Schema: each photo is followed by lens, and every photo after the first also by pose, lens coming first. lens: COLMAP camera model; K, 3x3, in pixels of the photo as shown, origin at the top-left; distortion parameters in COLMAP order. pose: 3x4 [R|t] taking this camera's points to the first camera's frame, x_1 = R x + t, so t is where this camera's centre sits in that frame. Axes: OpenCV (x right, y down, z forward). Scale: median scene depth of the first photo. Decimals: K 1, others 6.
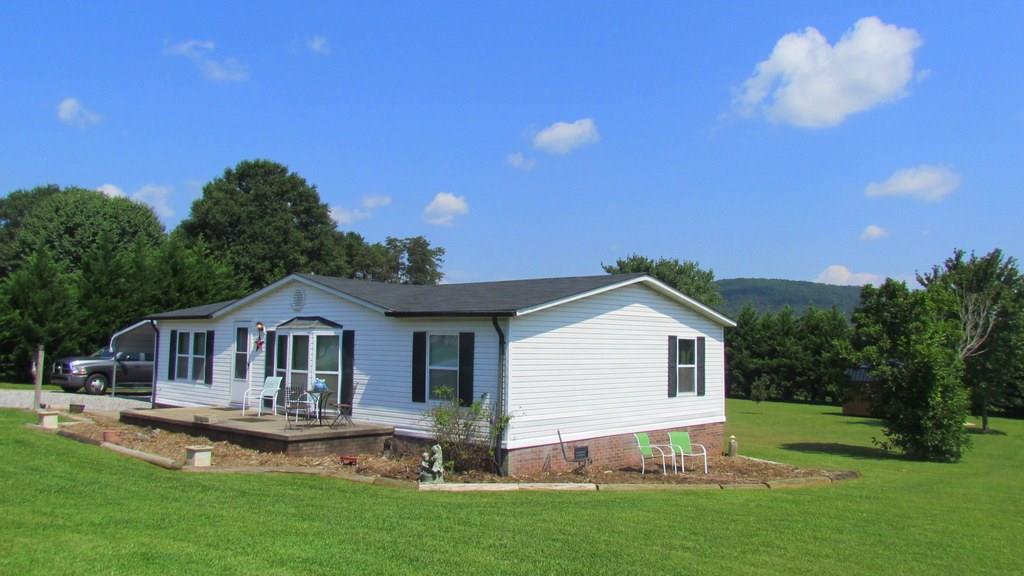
lens RADIAL K [[826.1, 0, 512.2], [0, 826.1, 274.0], [0, 0, 1]] dist [-0.059250, 0.028918]
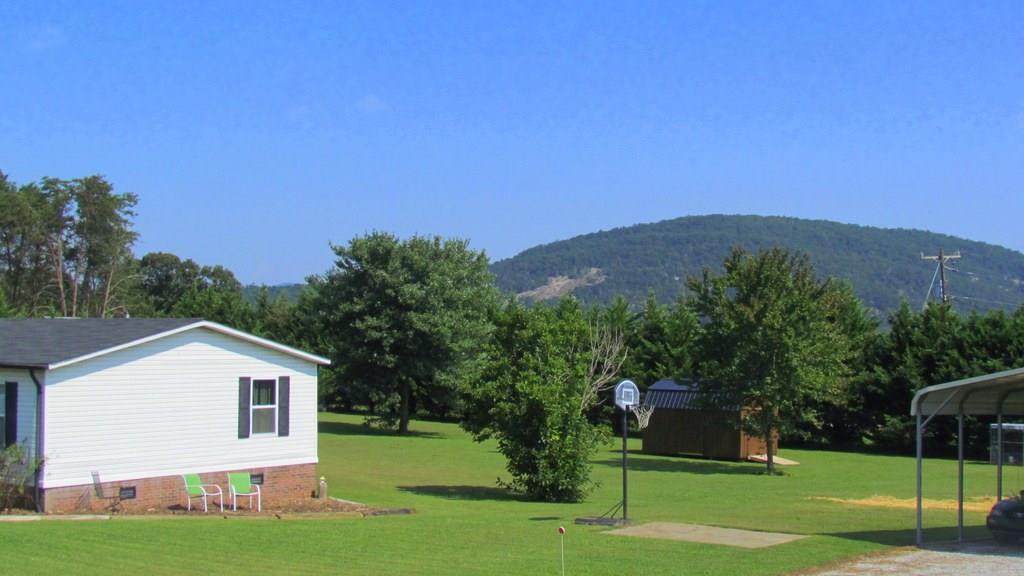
lens RADIAL K [[1478.7, 0, 511.0], [0, 1478.7, 266.9], [0, 0, 1]] dist [-0.101791, 0.000000]
pose [[0.990775, -0.000373, 0.135517, 0.261801], [-0.005152, 0.999170, 0.040414, -0.126011], [-0.135420, -0.040739, 0.989950, -0.764554]]
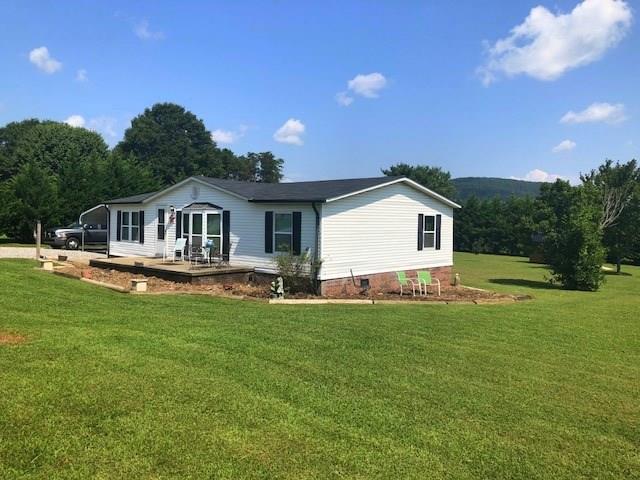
lens RADIAL K [[513.9, 0, 319.6], [0, 513.9, 229.0], [0, 0, 1]] dist [0.023681, -0.053118]
pose [[0.999911, -0.000015, -0.013367, 0.004047], [0.001418, 0.994478, 0.104938, -0.003531], [0.013292, -0.104947, 0.994389, -0.034344]]
